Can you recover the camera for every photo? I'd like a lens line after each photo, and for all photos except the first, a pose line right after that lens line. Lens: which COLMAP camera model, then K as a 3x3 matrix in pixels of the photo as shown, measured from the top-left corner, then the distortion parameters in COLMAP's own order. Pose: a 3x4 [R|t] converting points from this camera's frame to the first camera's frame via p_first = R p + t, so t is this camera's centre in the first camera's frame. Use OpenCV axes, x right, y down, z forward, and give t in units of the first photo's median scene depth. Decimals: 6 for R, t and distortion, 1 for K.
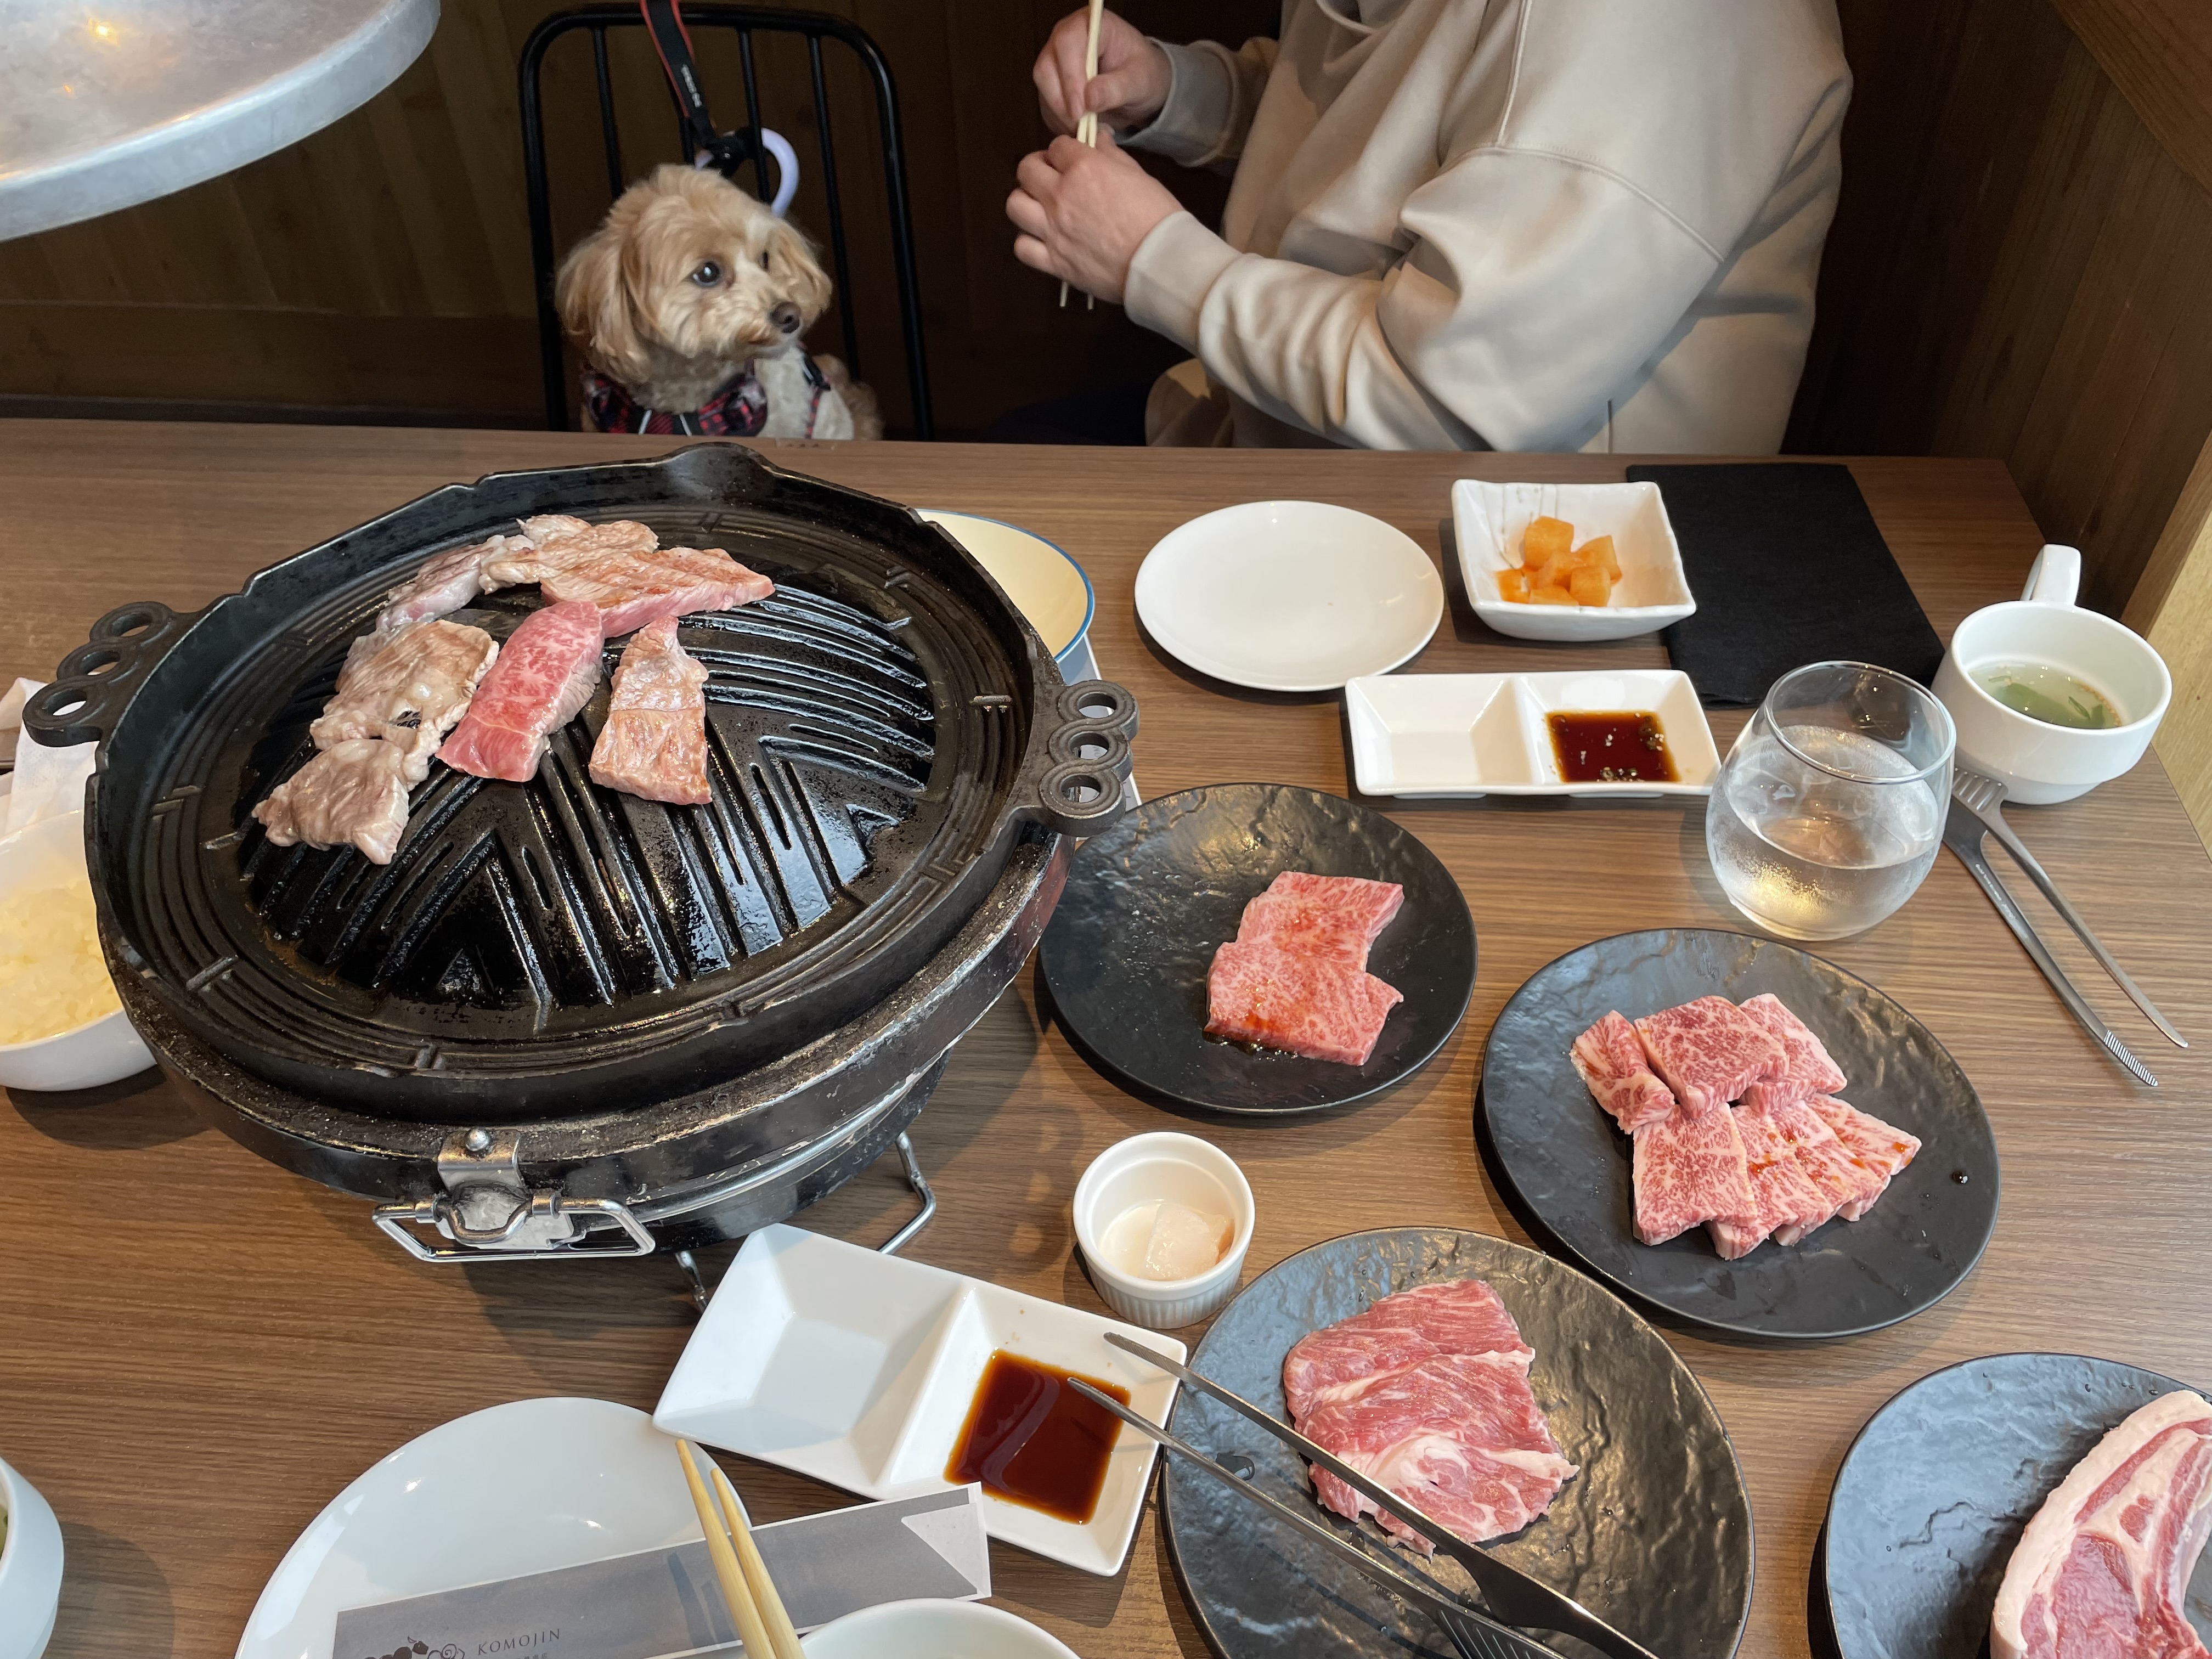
lens RADIAL K [[1661.7, 0, 1107.1], [0, 1661.7, 836.5], [0, 0, 1]] dist [0.074098, -0.109442]
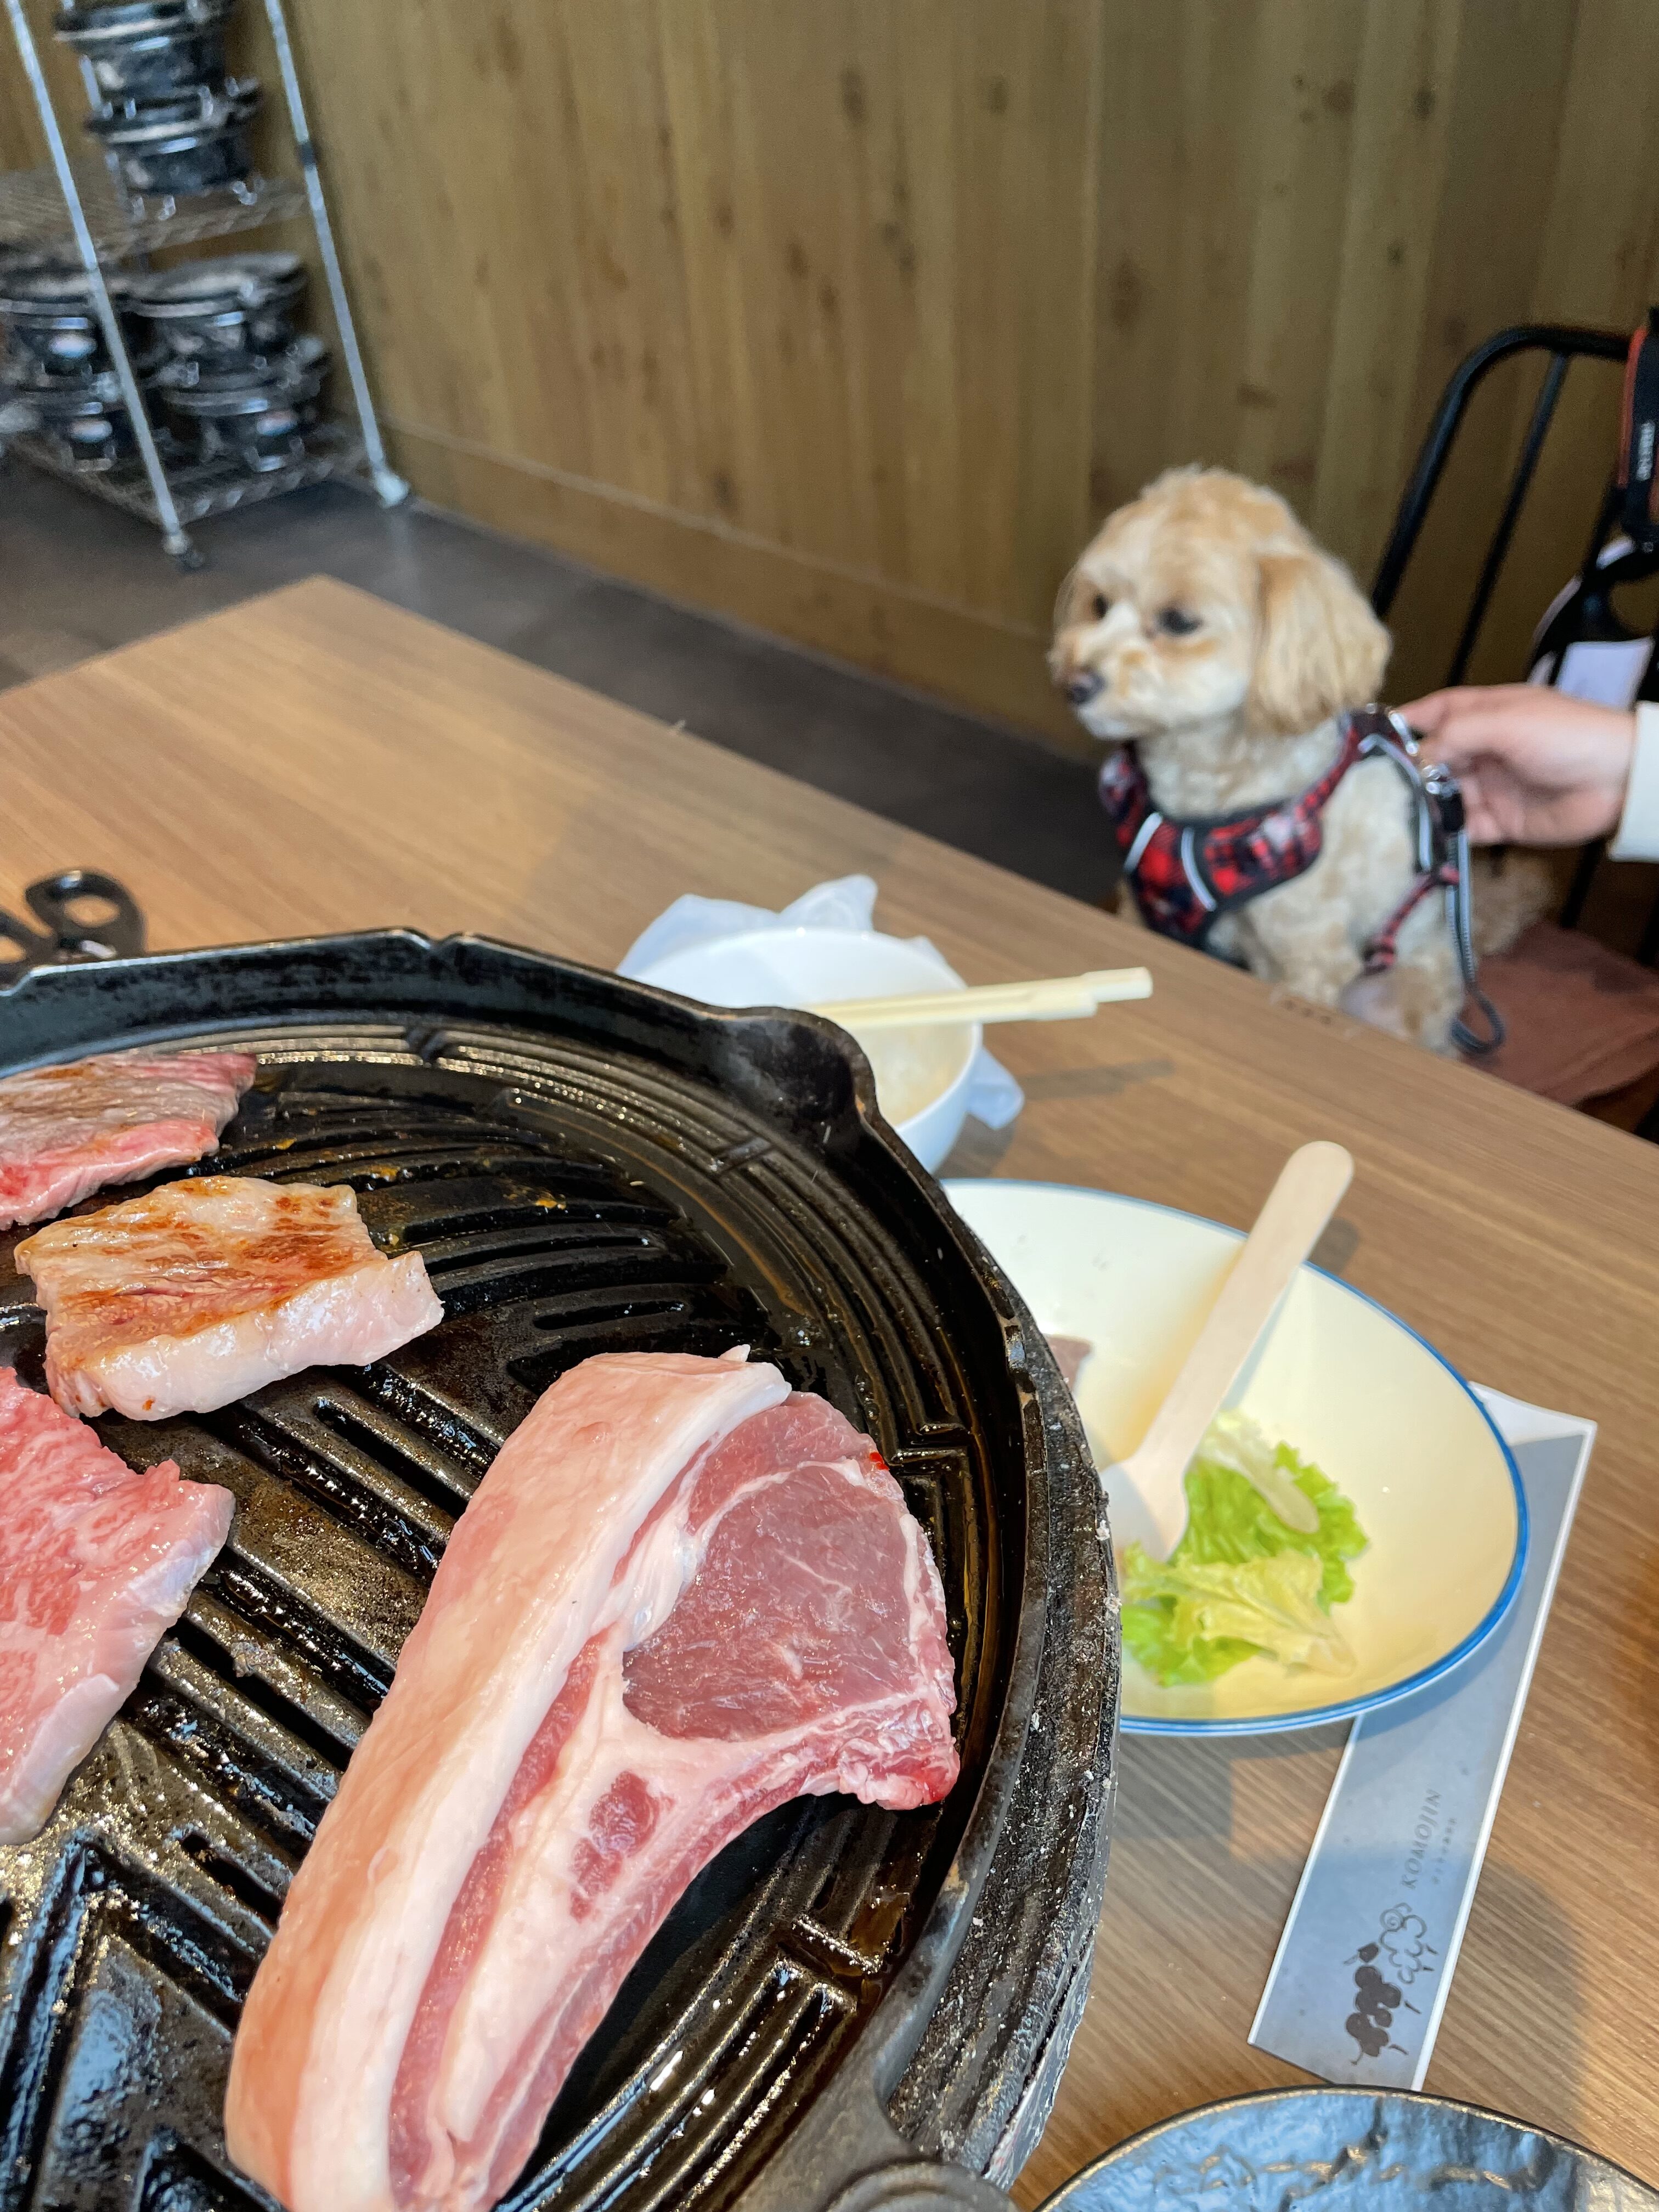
lens RADIAL K [[1697.5, 0, 819.4], [0, 1697.5, 1120.8], [0, 0, 1]] dist [0.069728, -0.105872]
pose [[0.759108, 0.389361, -0.521683, 0.050592], [-0.425802, 0.903174, 0.054499, -0.241781], [0.492390, 0.180763, 0.851397, 0.578052]]
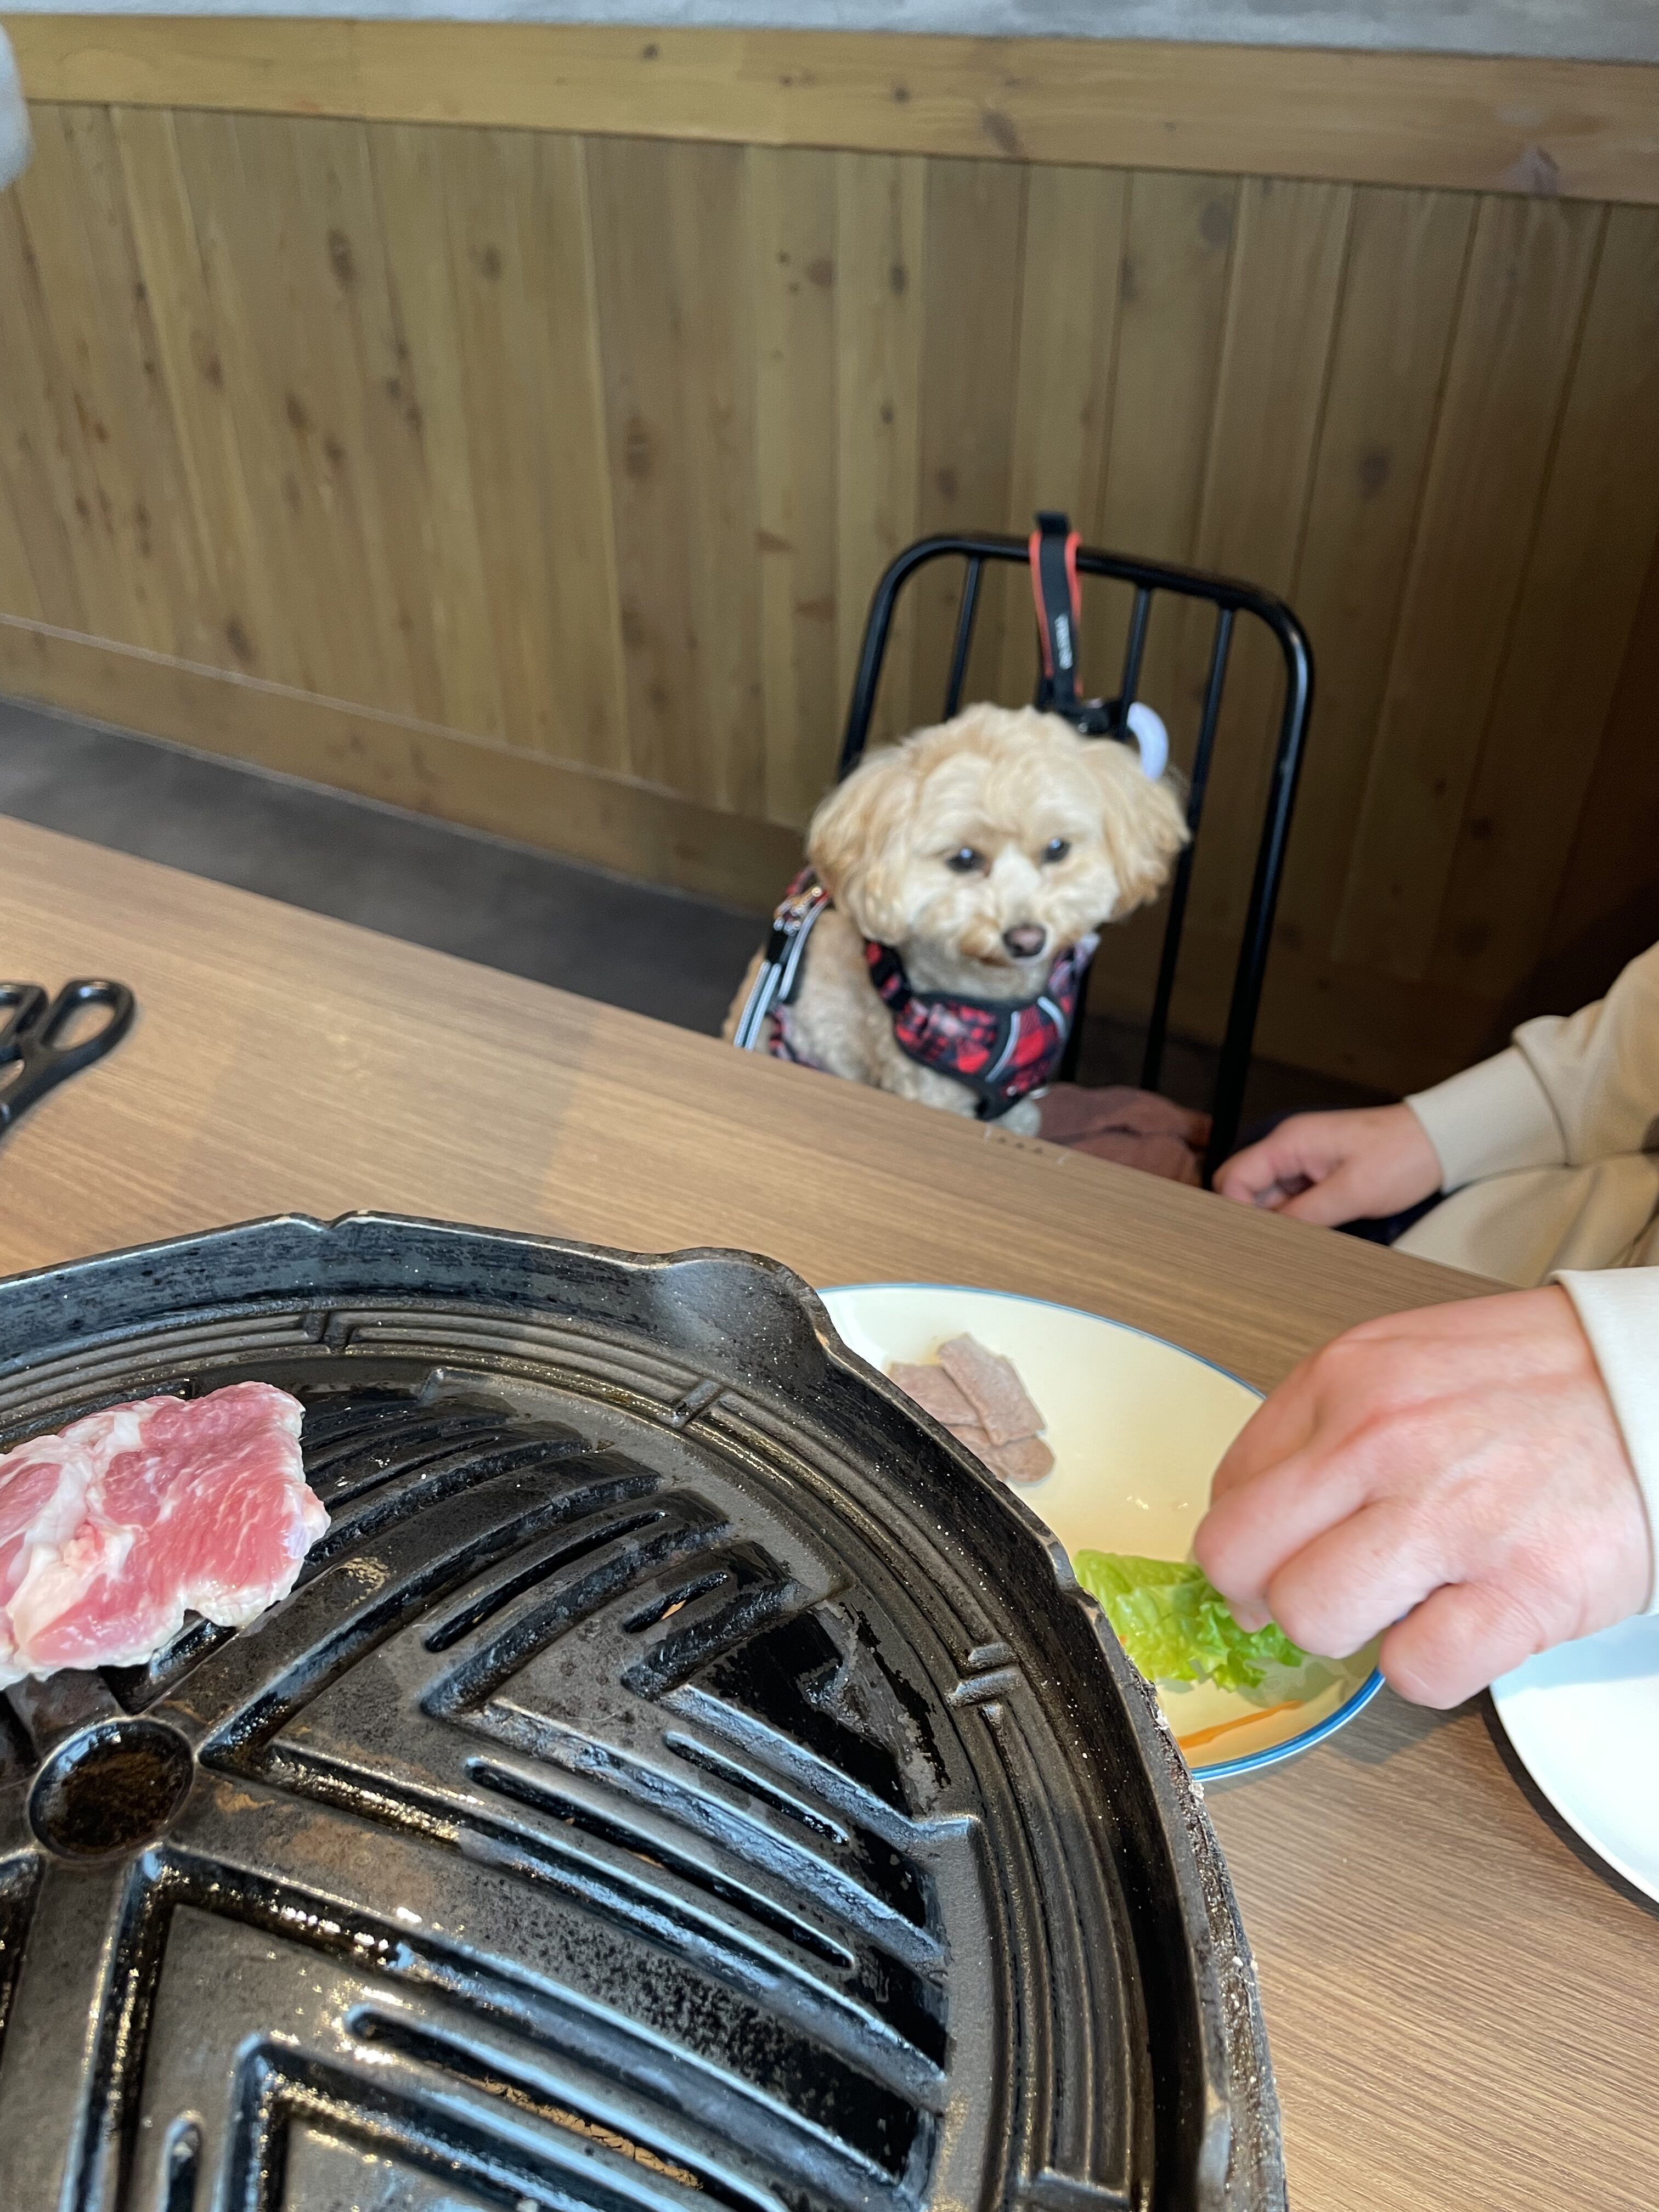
lens RADIAL K [[1697.5, 0, 819.4], [0, 1697.5, 1120.8], [0, 0, 1]] dist [0.069728, -0.105872]
pose [[0.910658, 0.257893, -0.322791, -0.054487], [-0.303643, 0.947568, -0.099582, -0.235142], [0.280185, 0.188699, 0.941217, 0.504936]]
